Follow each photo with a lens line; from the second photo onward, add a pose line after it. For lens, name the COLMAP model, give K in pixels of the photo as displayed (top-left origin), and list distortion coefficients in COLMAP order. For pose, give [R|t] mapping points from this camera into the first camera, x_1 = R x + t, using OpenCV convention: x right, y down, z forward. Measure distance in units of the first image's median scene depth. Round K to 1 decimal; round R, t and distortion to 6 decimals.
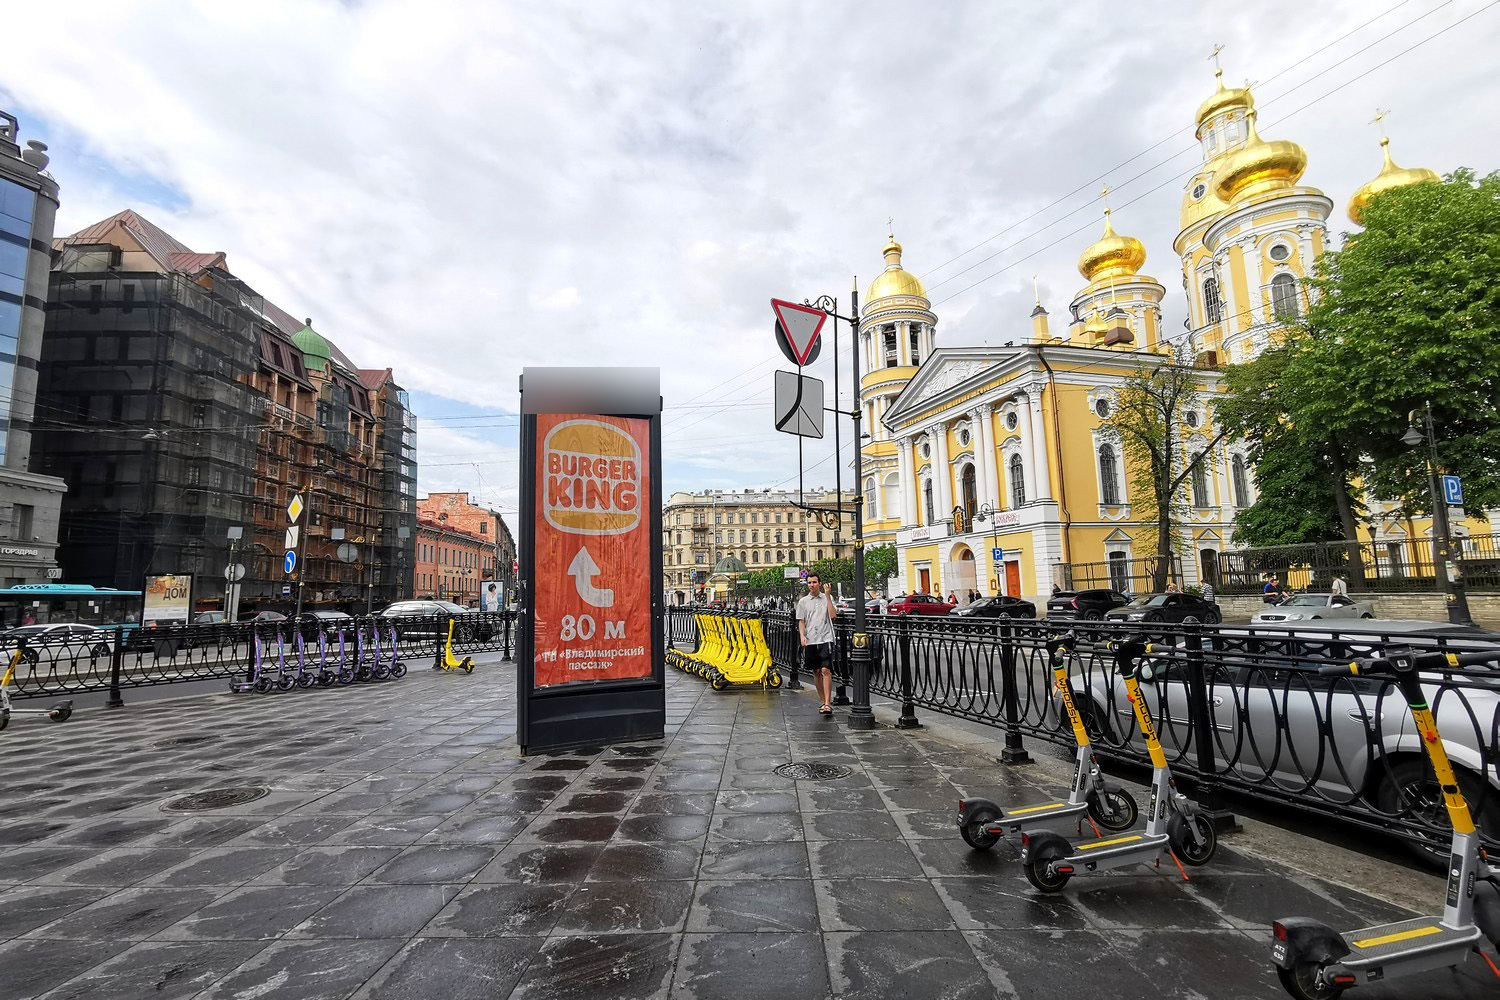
lens RADIAL K [[751.8, 0, 750.0], [0, 751.8, 500.0], [0, 0, 1]] dist [-0.044586, 0.075710]
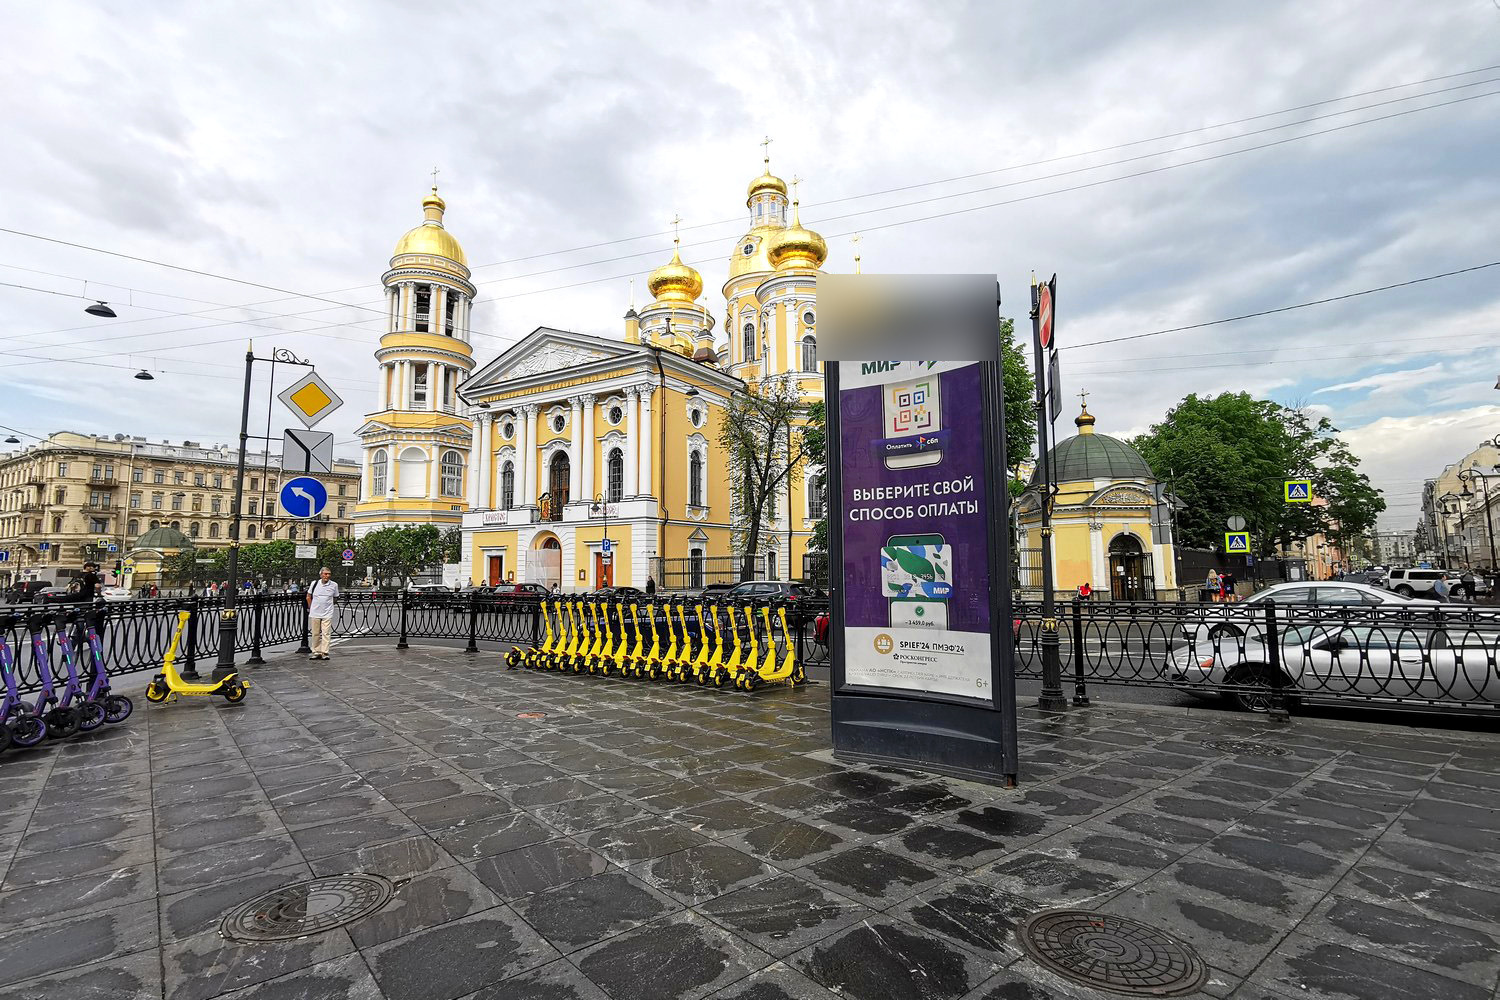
lens RADIAL K [[751.8, 0, 750.0], [0, 751.8, 500.0], [0, 0, 1]] dist [-0.044586, 0.075710]
pose [[0.757584, 0.094630, 0.645842, -0.142621], [-0.102469, 0.994409, -0.025505, 0.014411], [-0.644645, -0.046857, 0.763045, 0.085952]]
